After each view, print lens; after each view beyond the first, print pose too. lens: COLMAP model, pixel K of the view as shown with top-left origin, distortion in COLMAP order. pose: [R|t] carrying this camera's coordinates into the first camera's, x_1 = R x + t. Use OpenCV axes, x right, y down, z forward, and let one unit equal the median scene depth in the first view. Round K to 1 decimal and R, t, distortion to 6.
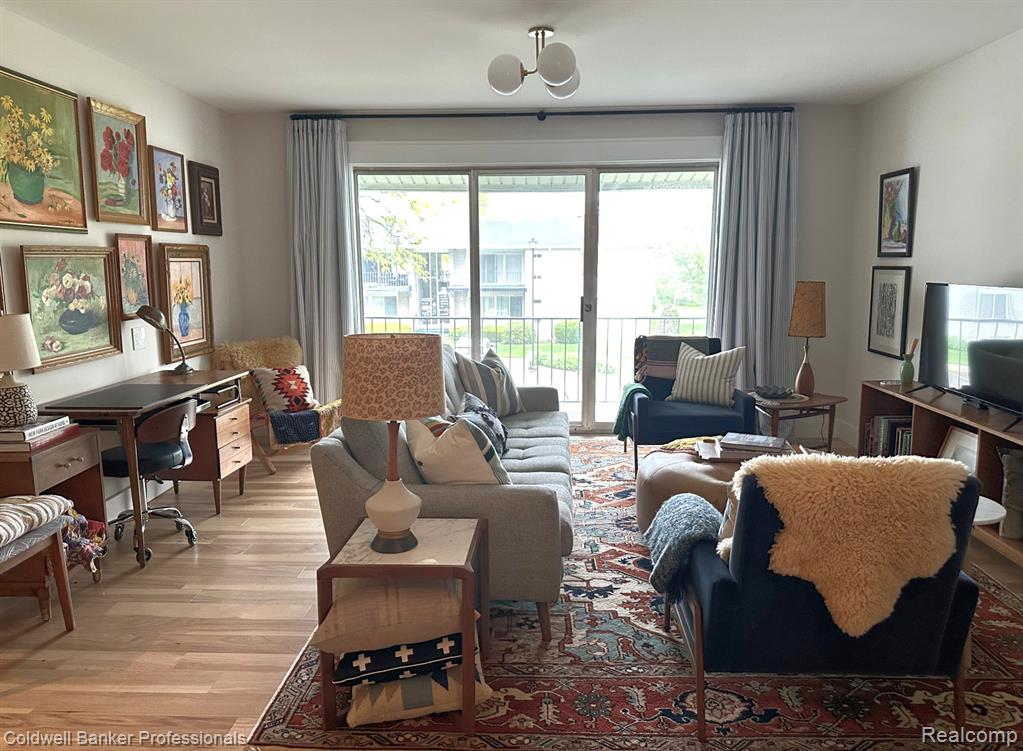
lens RADIAL K [[751.8, 0, 511.5], [0, 751.8, 375.5], [0, 0, 1]] dist [0.045843, -0.007390]
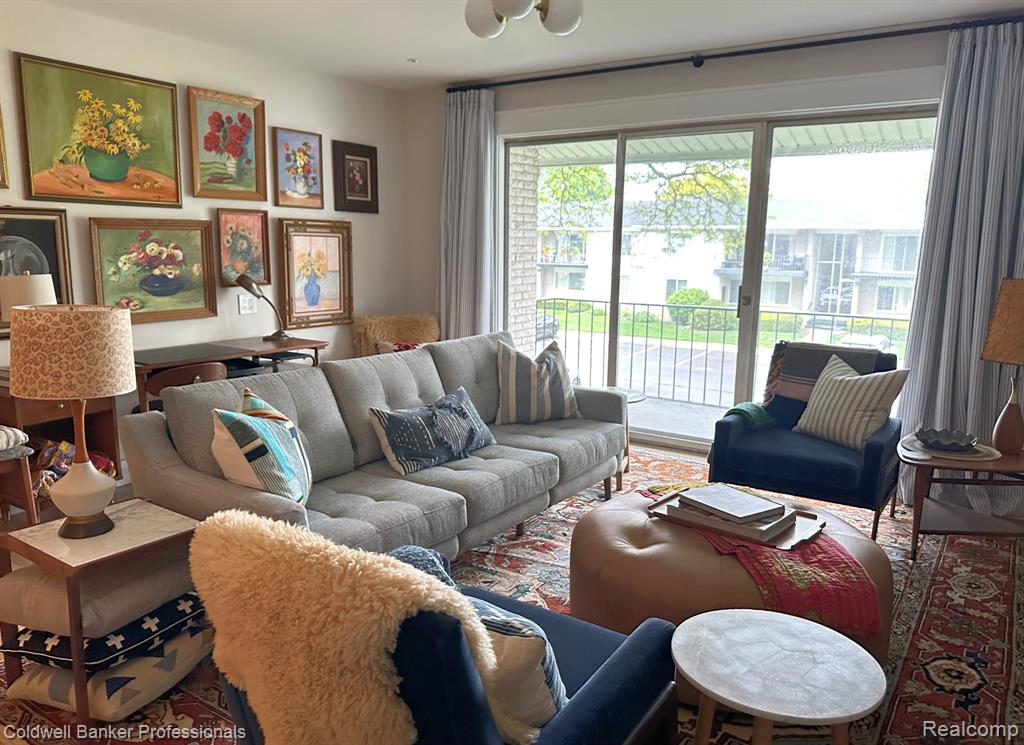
lens RADIAL K [[761.8, 0, 512.0], [0, 761.8, 372.5], [0, 0, 1]] dist [0.100457, -0.131583]
pose [[0.852024, 0.103974, -0.513073, 0.413963], [-0.095778, 0.994496, 0.042481, -0.034198], [0.514666, 0.012946, 0.857293, 0.237302]]
